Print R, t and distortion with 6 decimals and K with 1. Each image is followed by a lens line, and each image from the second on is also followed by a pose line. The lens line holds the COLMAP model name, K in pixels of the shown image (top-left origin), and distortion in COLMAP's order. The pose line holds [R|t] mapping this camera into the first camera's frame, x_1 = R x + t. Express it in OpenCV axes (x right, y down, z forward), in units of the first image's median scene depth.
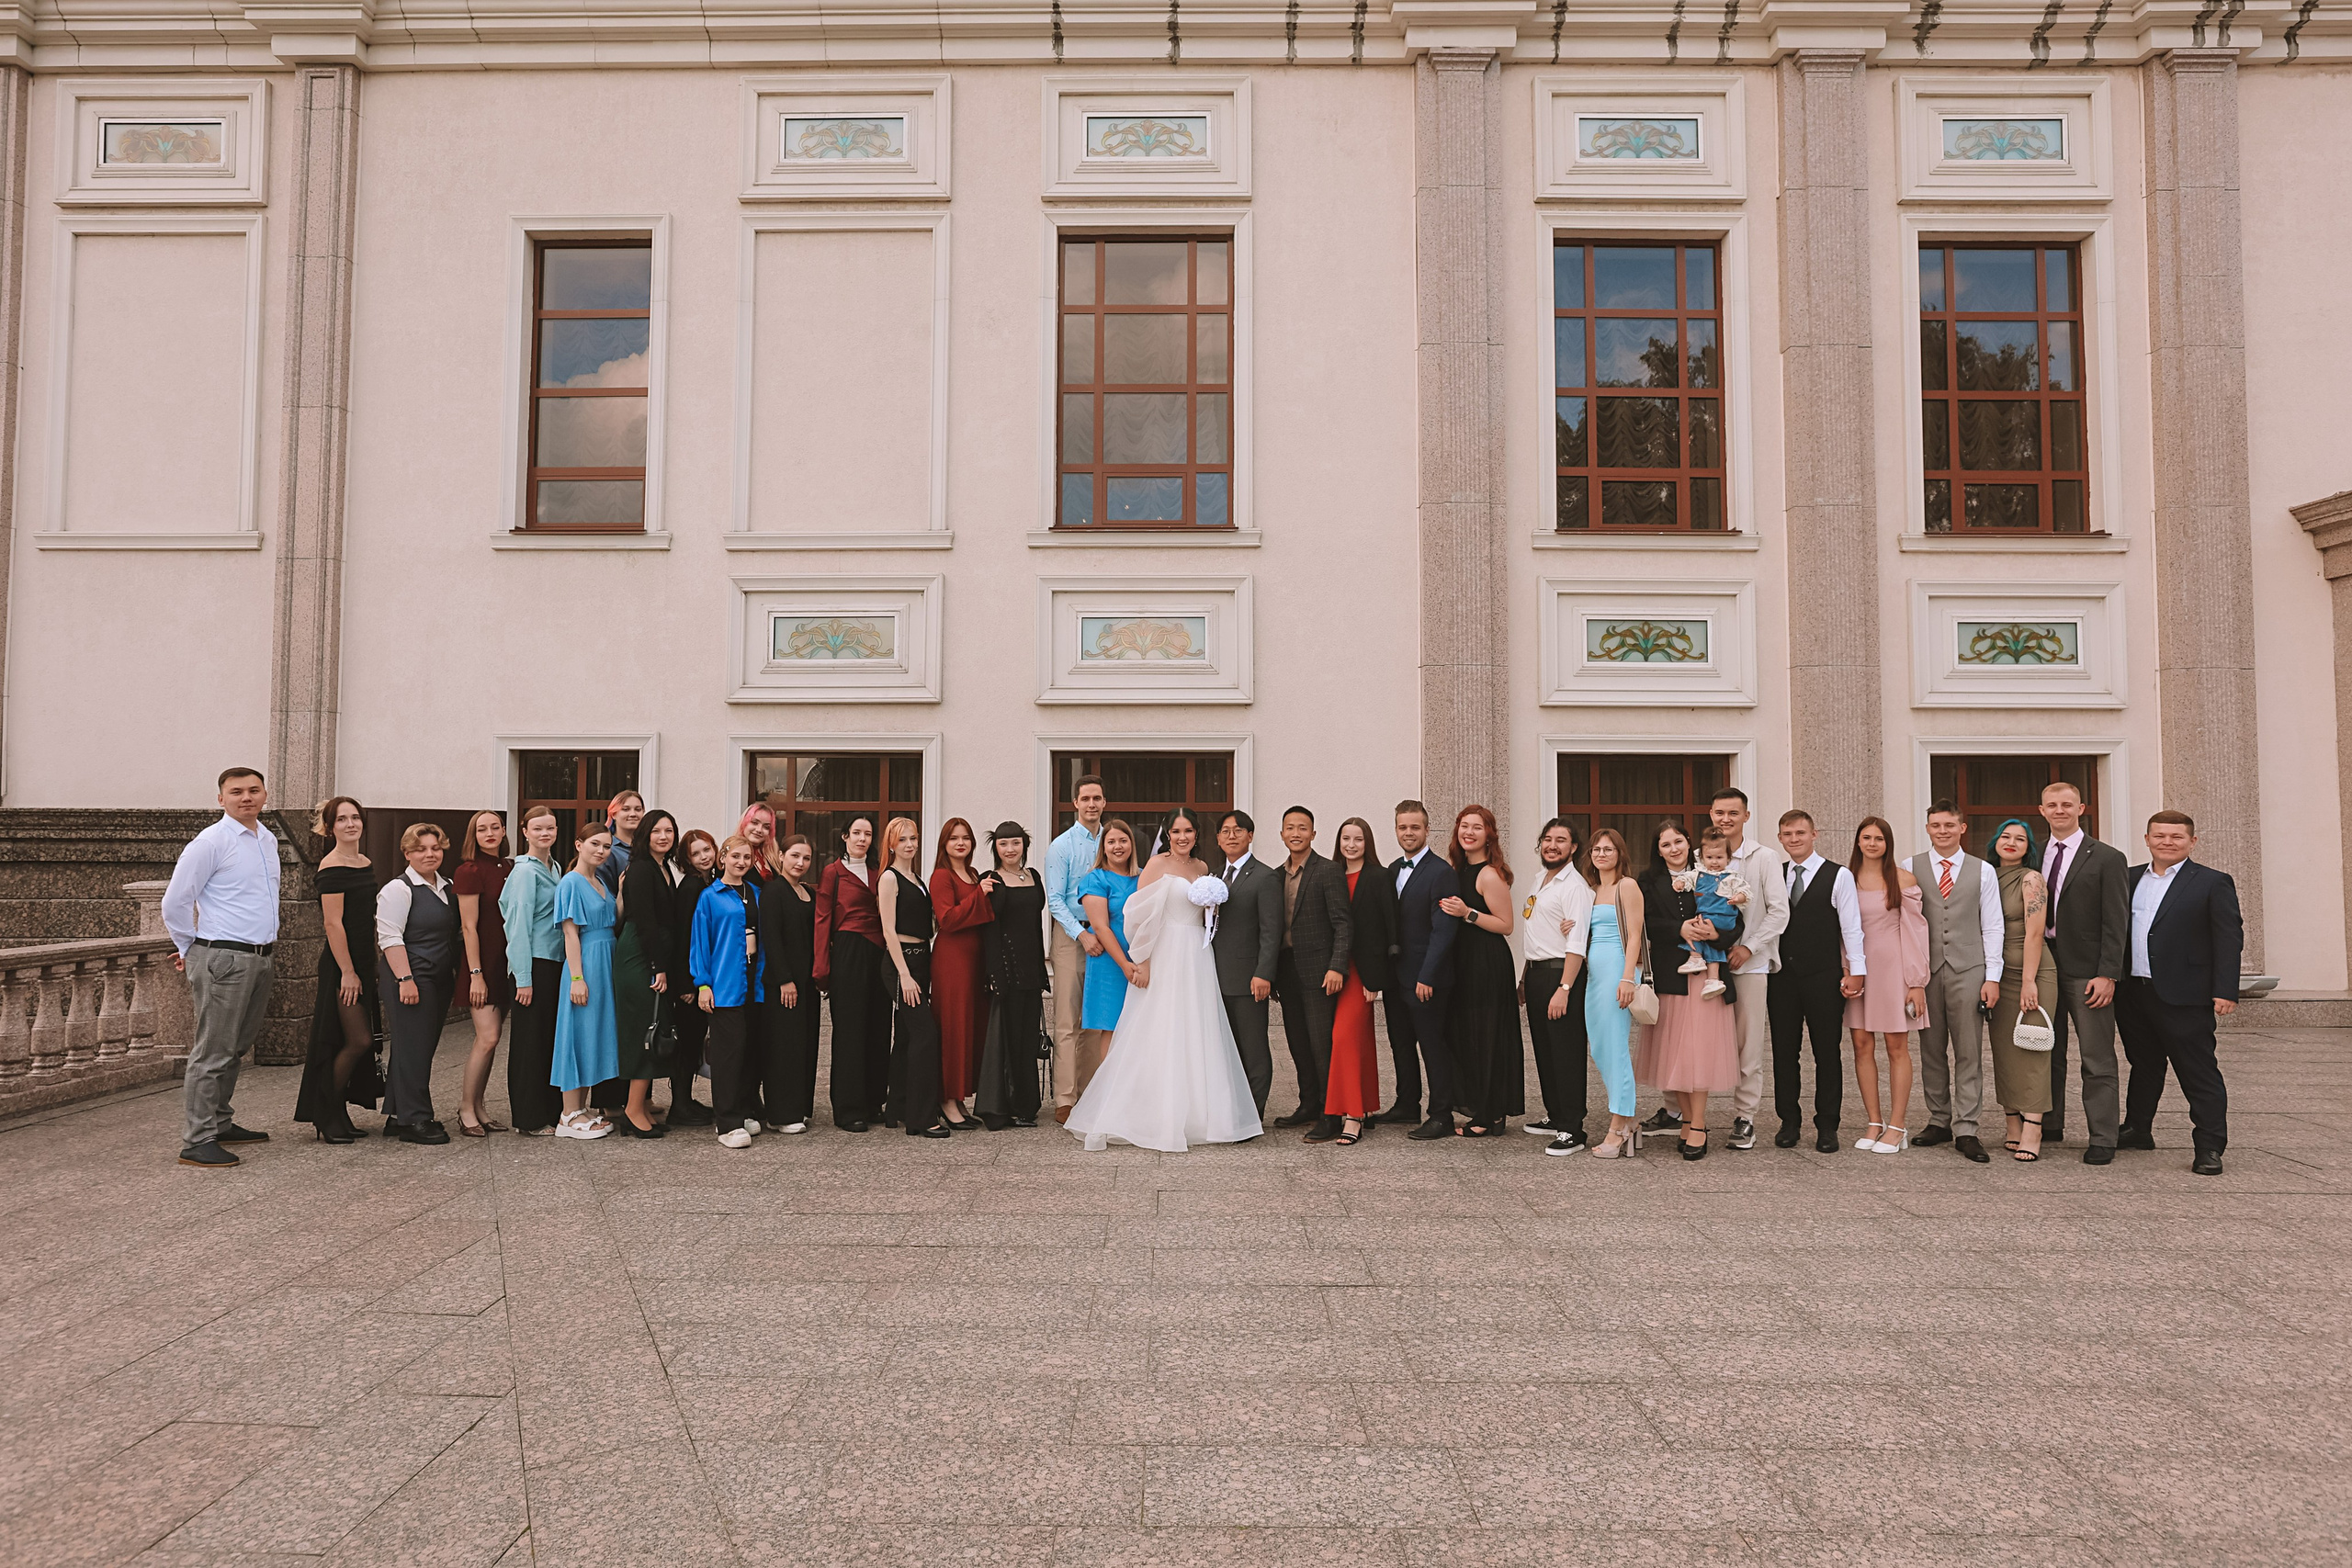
lens RADIAL K [[1273.7, 0, 1158.0], [0, 1273.7, 790.6], [0, 0, 1]] dist [-0.024548, 0.001148]
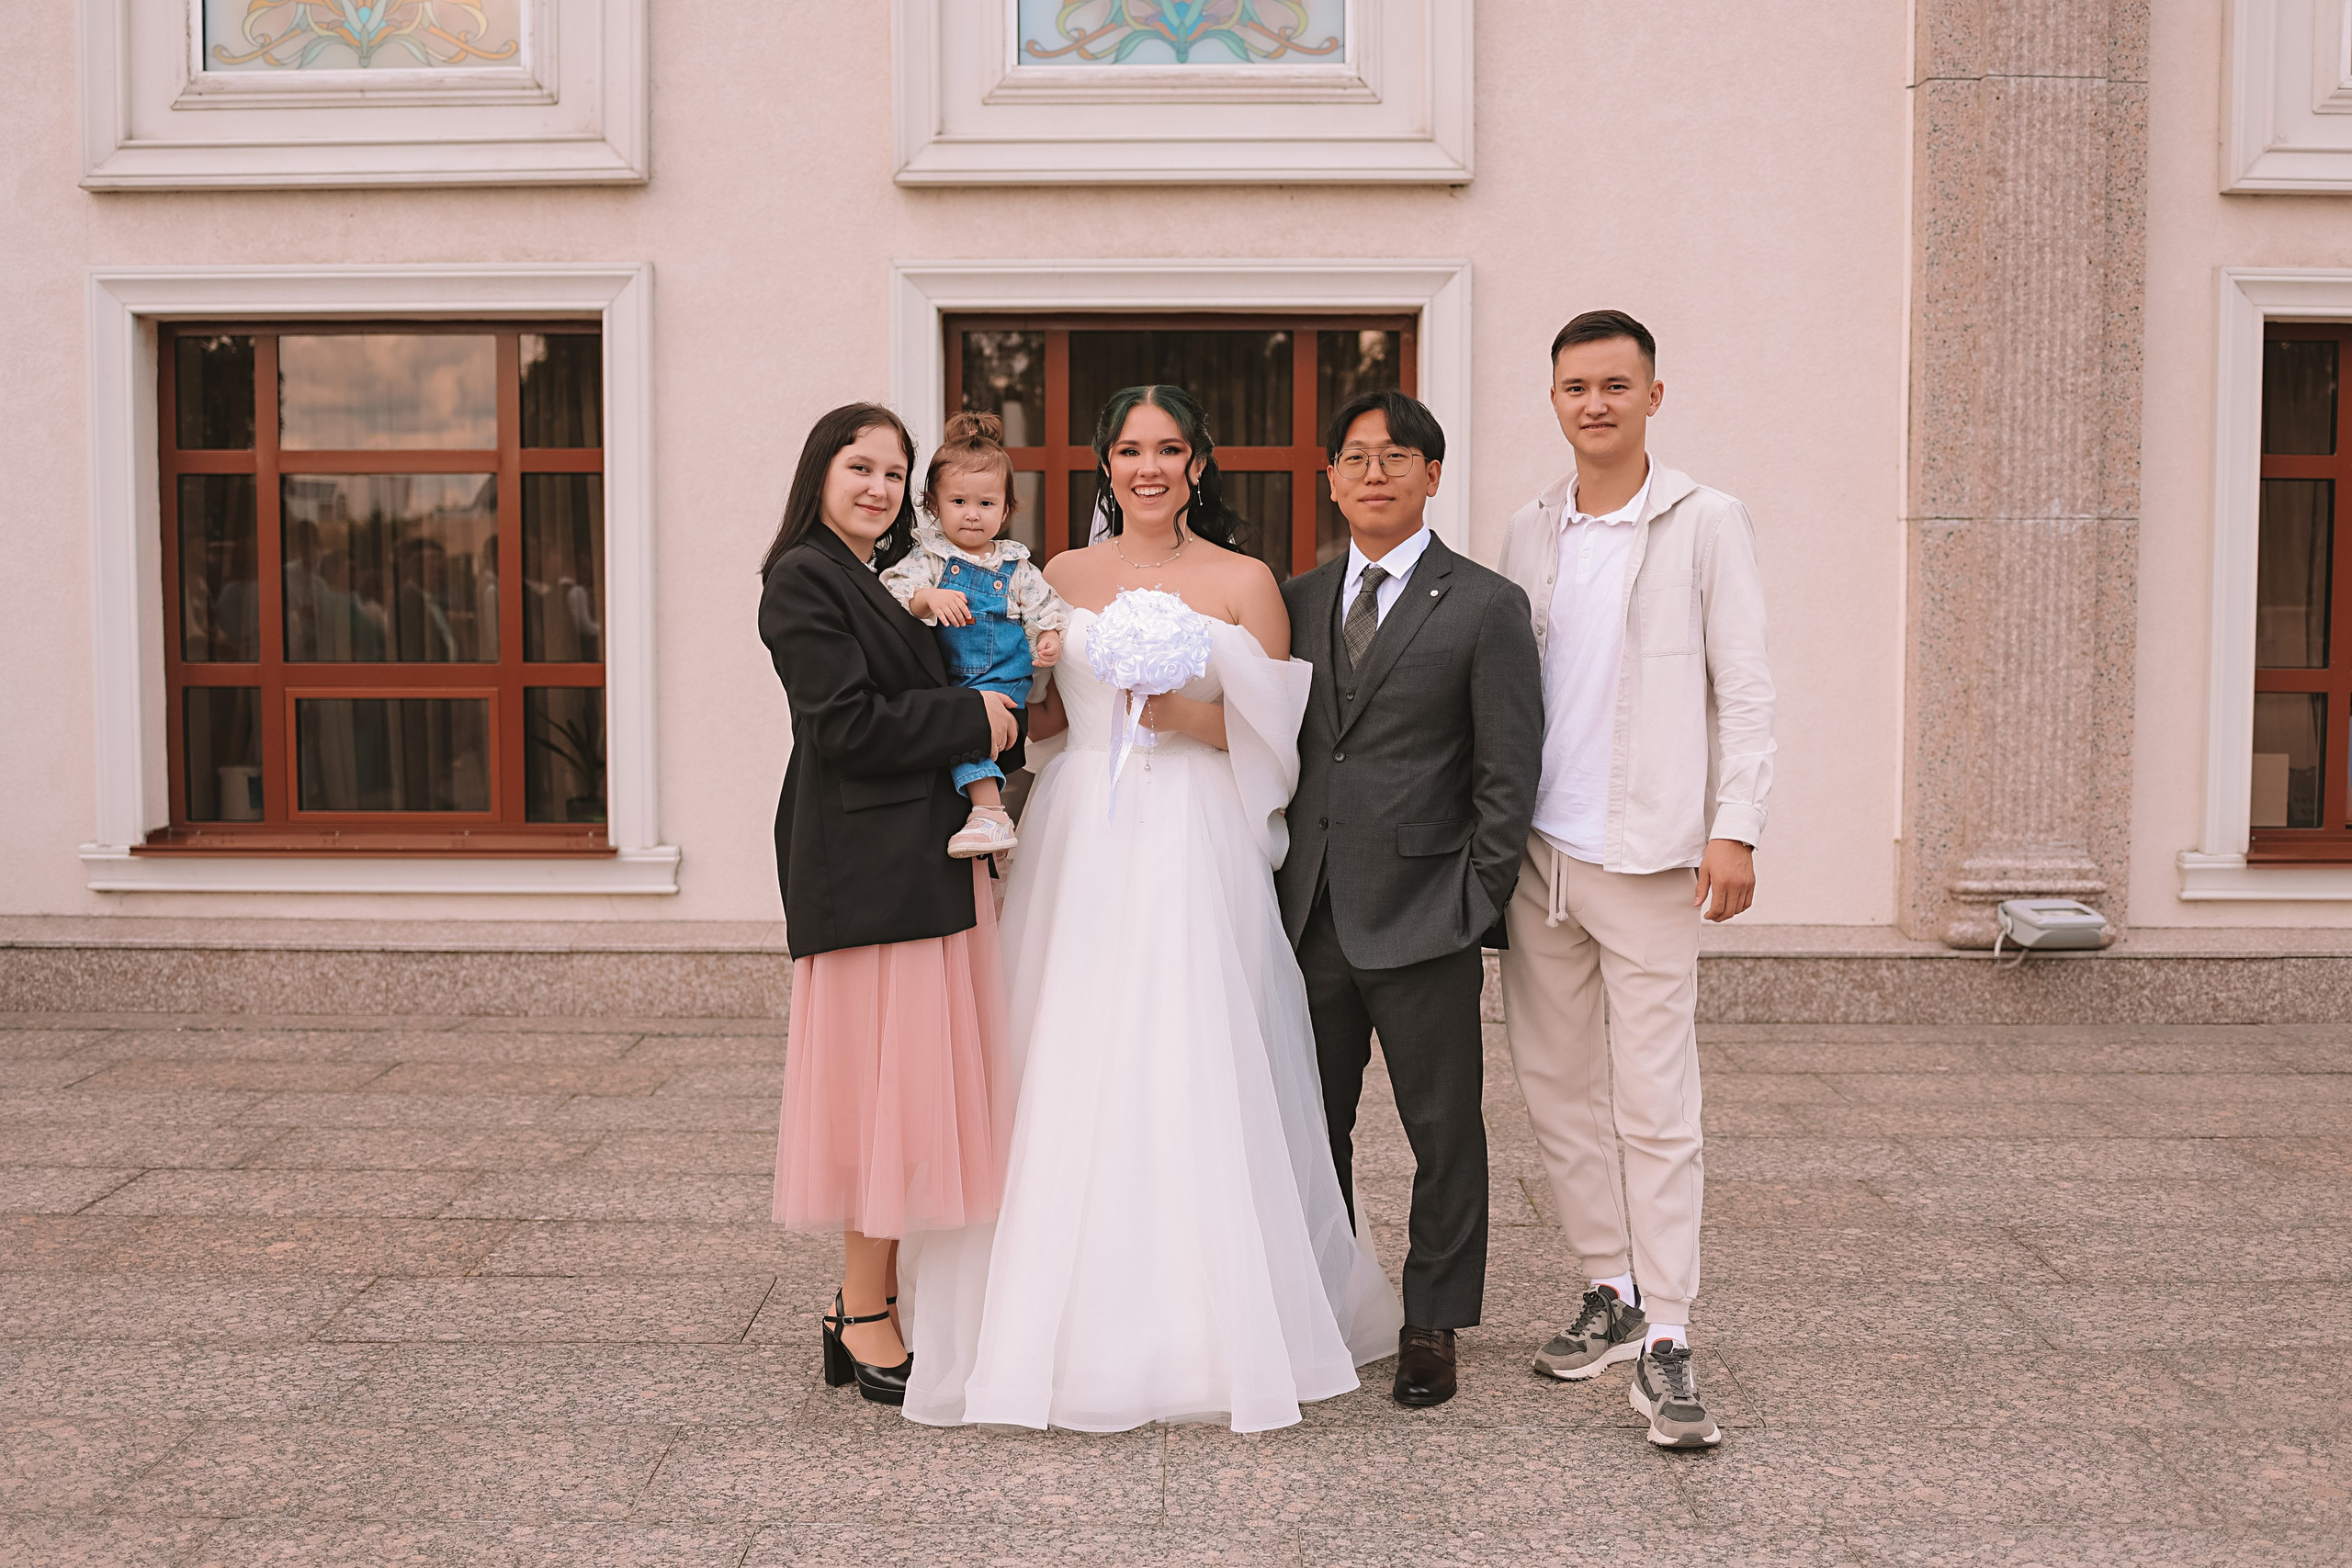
lens RADIAL K [[2389.1, 0, 1158.5], [0, 2389.1, 763.0], [0, 0, 1]] dist [-0.047558, 0.000000]
pose [[0.999963, -0.002003, -0.008409, -0.012842], [0.002911, 0.994004, 0.109309, 0.025135], [0.008140, -0.109330, 0.993972, 0.278751]]
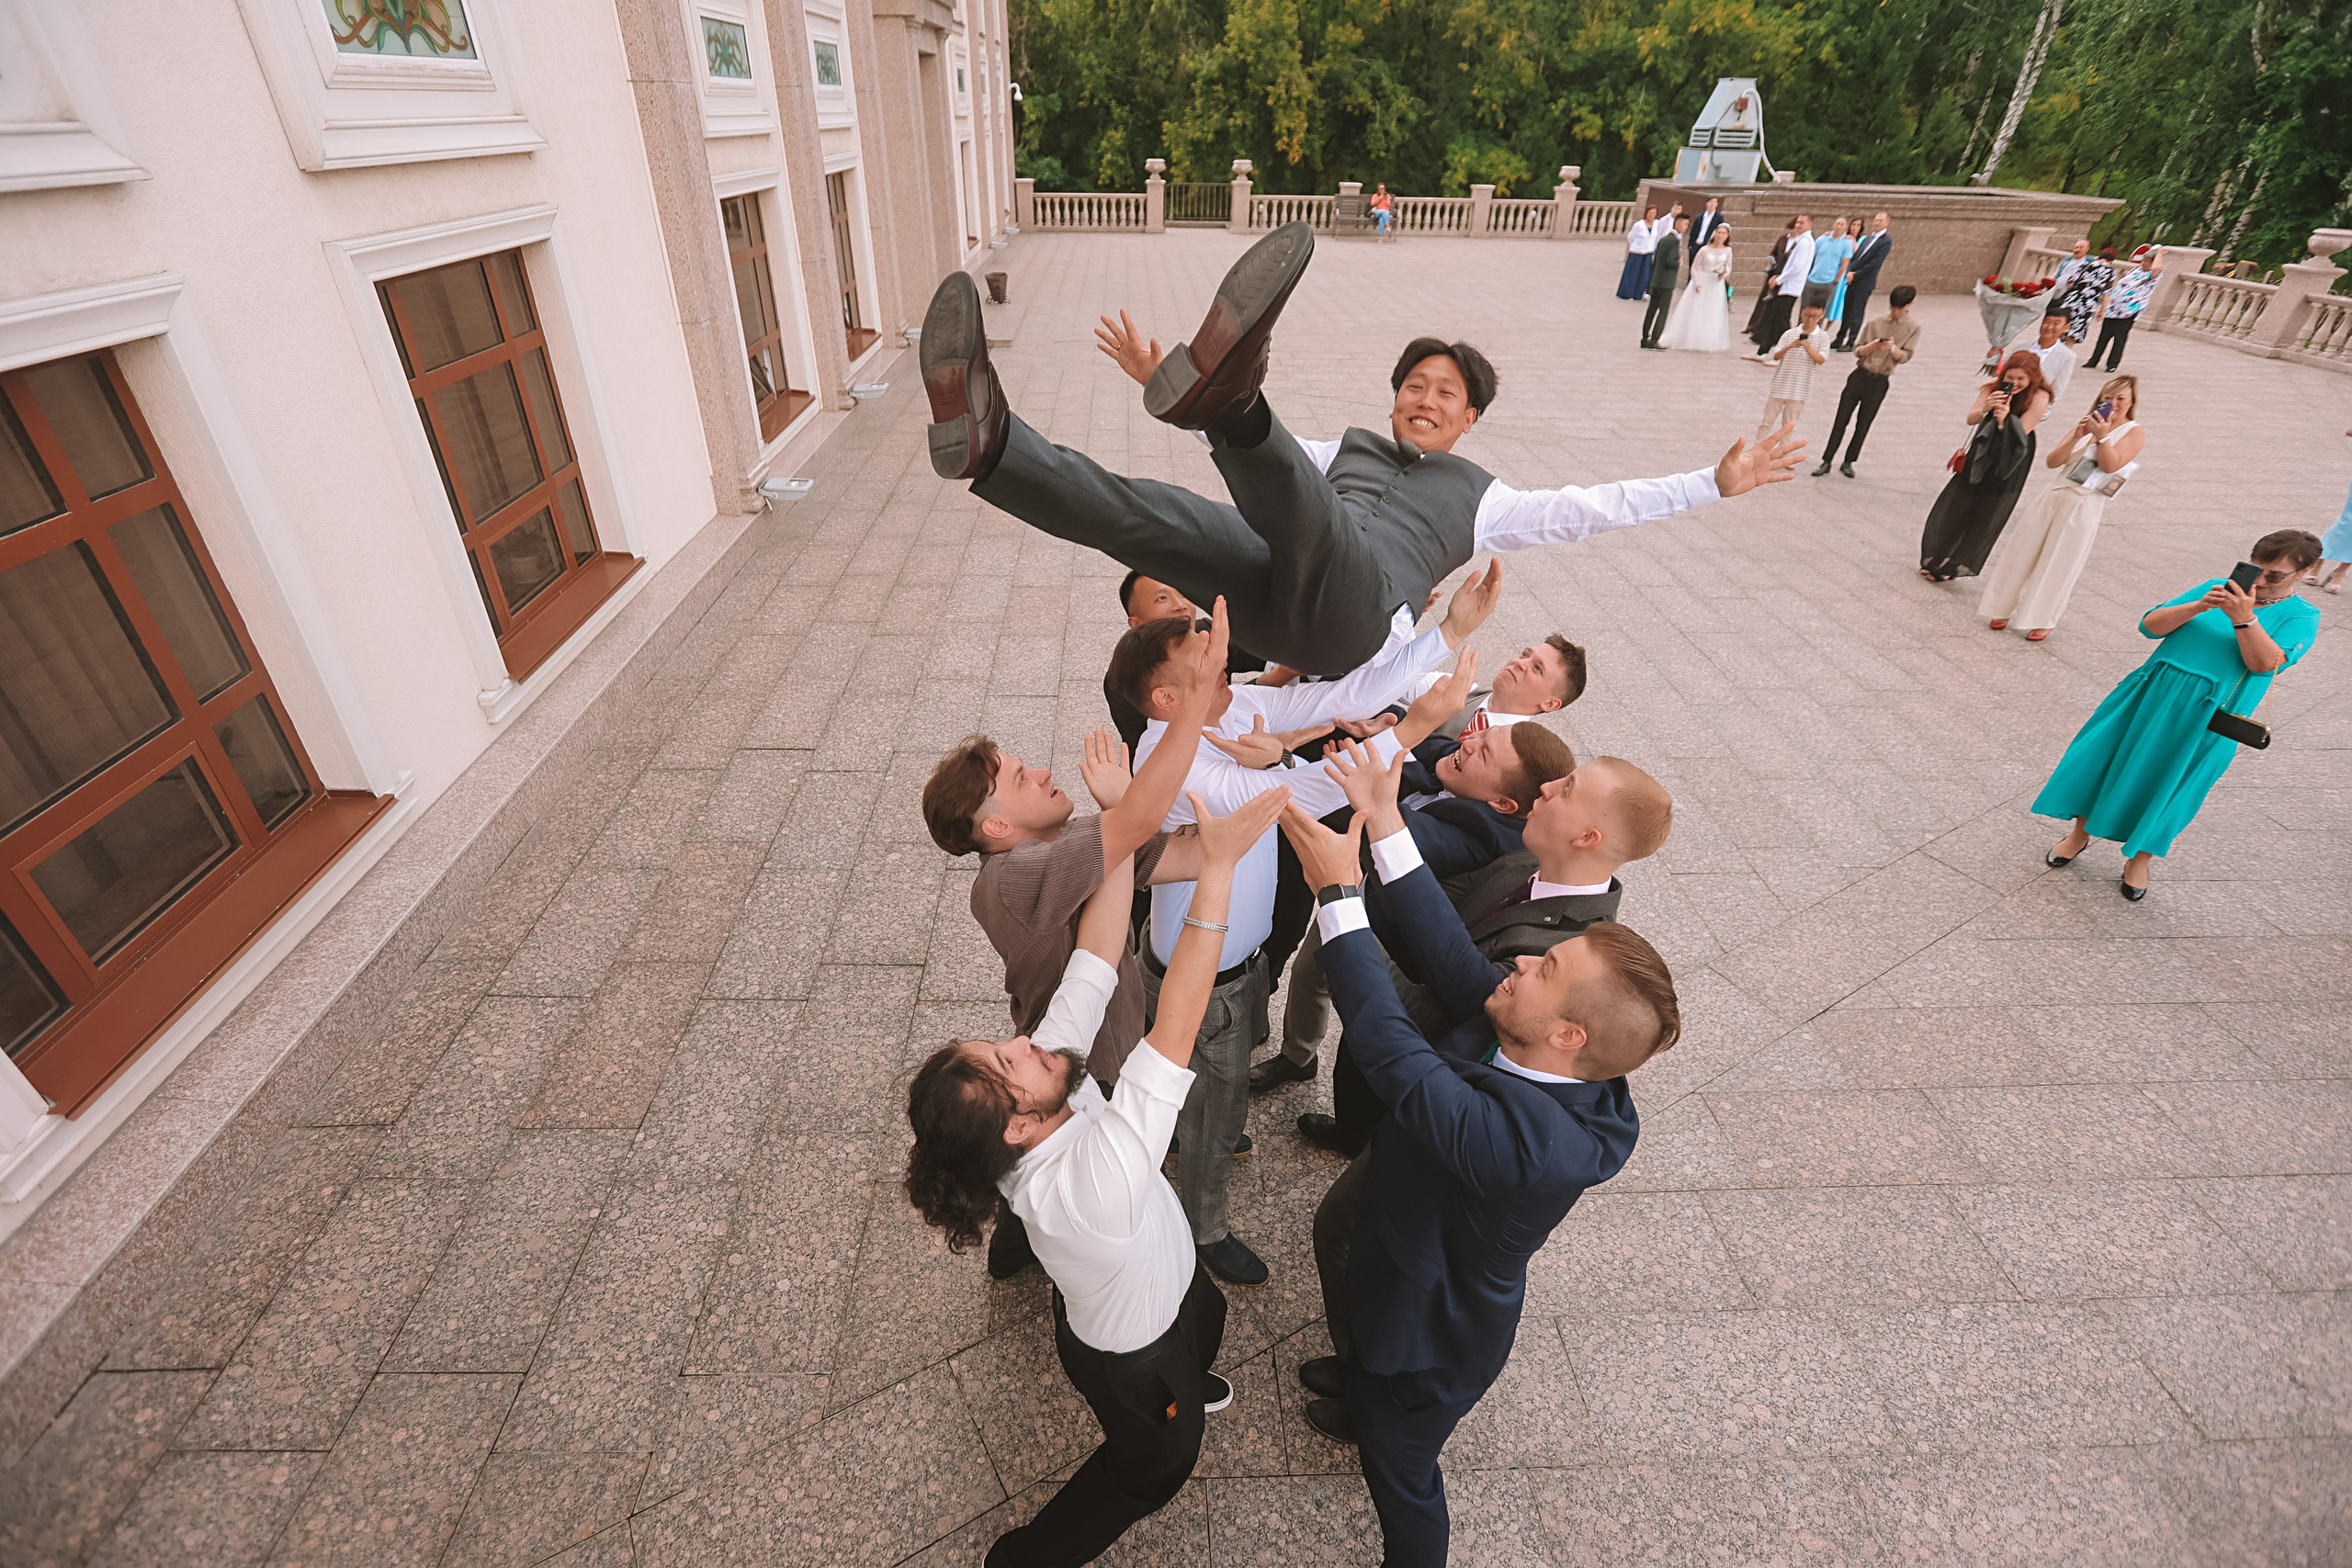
lens RADIAL K [[1065.4, 0, 1151.7], [0, 1065.4, 801.1], [0, 0, 1]] dist [-0.030744, 0.004962]
pose [[-0.013729, -0.549800, 0.835184, -0.512323], [-0.031892, 0.835078, 0.549206, -0.091798], [-0.999397, -0.019096, -0.028999, 0.719884]]
